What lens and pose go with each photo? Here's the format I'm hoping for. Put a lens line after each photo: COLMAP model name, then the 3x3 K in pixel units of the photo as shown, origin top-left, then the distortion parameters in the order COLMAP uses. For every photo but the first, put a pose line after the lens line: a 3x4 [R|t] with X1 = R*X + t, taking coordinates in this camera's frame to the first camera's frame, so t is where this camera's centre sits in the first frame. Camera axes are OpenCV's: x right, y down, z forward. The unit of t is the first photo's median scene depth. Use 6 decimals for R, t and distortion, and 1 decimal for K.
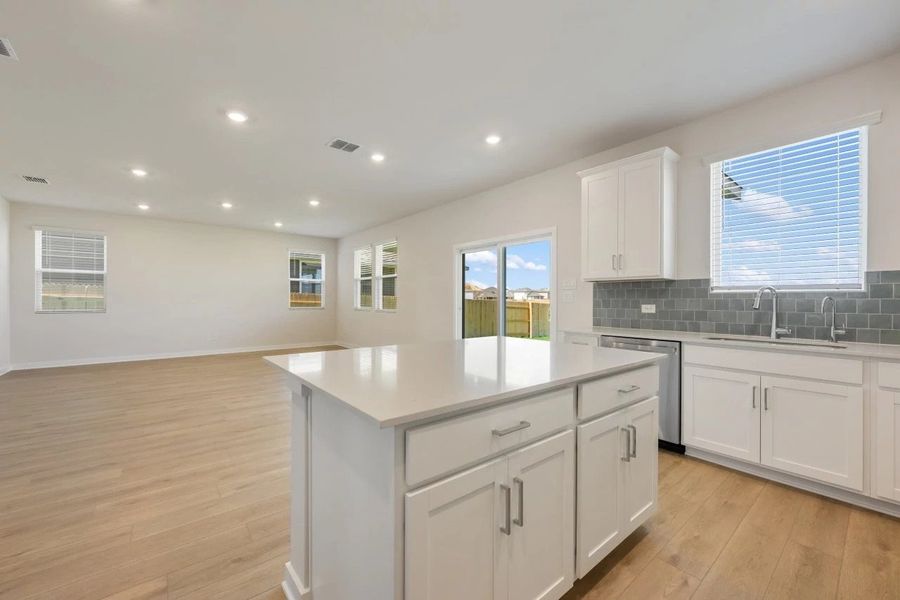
lens RADIAL K [[356.4, 0, 446.6], [0, 356.4, 299.4], [0, 0, 1]] dist [-0.001248, -0.000157]
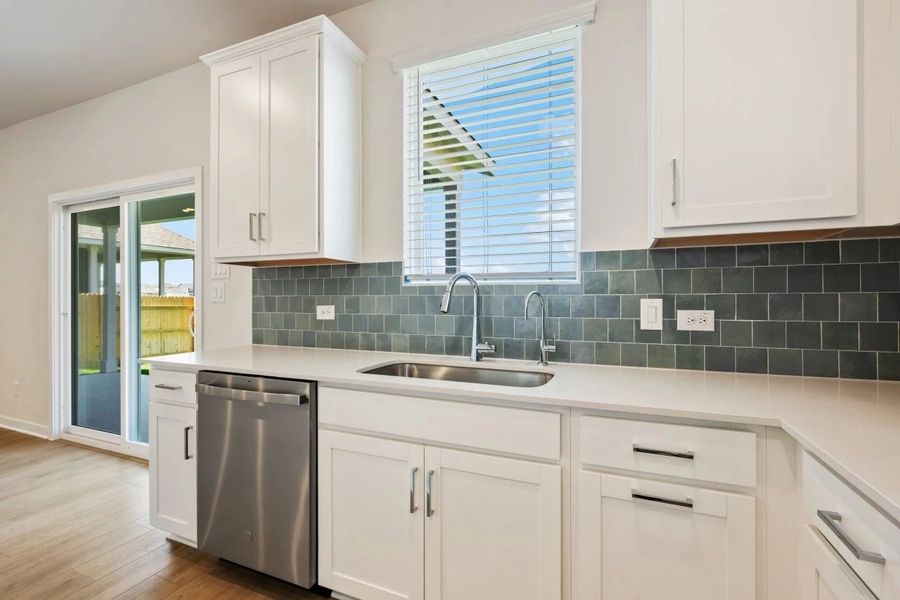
lens RADIAL K [[410.5, 0, 445.1], [0, 410.5, 296.5], [0, 0, 1]] dist [0.001358, -0.000003]
pose [[0.885841, -0.001390, 0.463986, 0.442963], [0.002291, 0.999996, -0.001378, 0.001417], [-0.463982, 0.002284, 0.885841, 0.325561]]
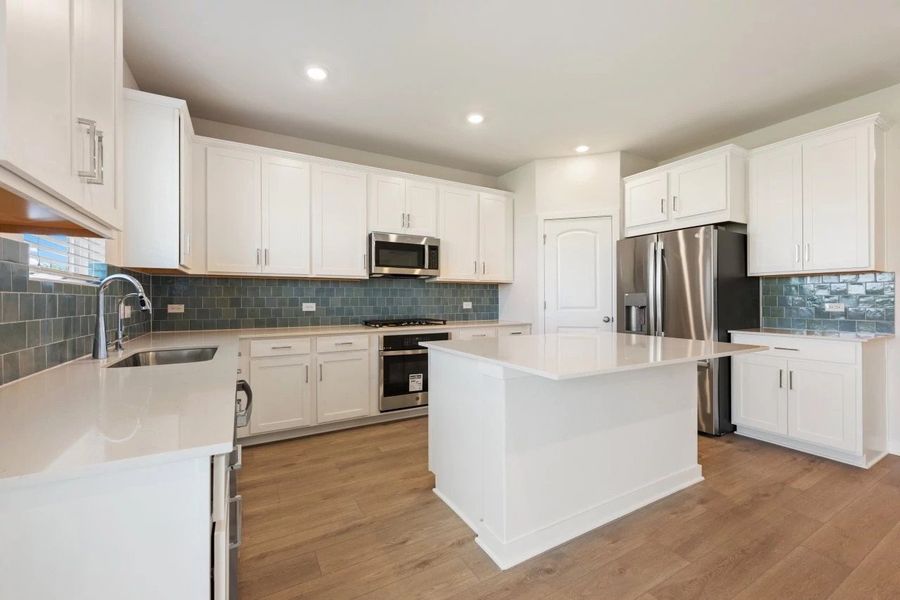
lens RADIAL K [[367.6, 0, 446.8], [0, 367.6, 300.6], [0, 0, 1]] dist [0.000714, 0.000109]
pose [[-0.985164, -0.004740, 0.171551, 0.175112], [-0.005386, 0.999980, -0.003295, 0.005292], [-0.171532, -0.004170, -0.985170, 1.231279]]
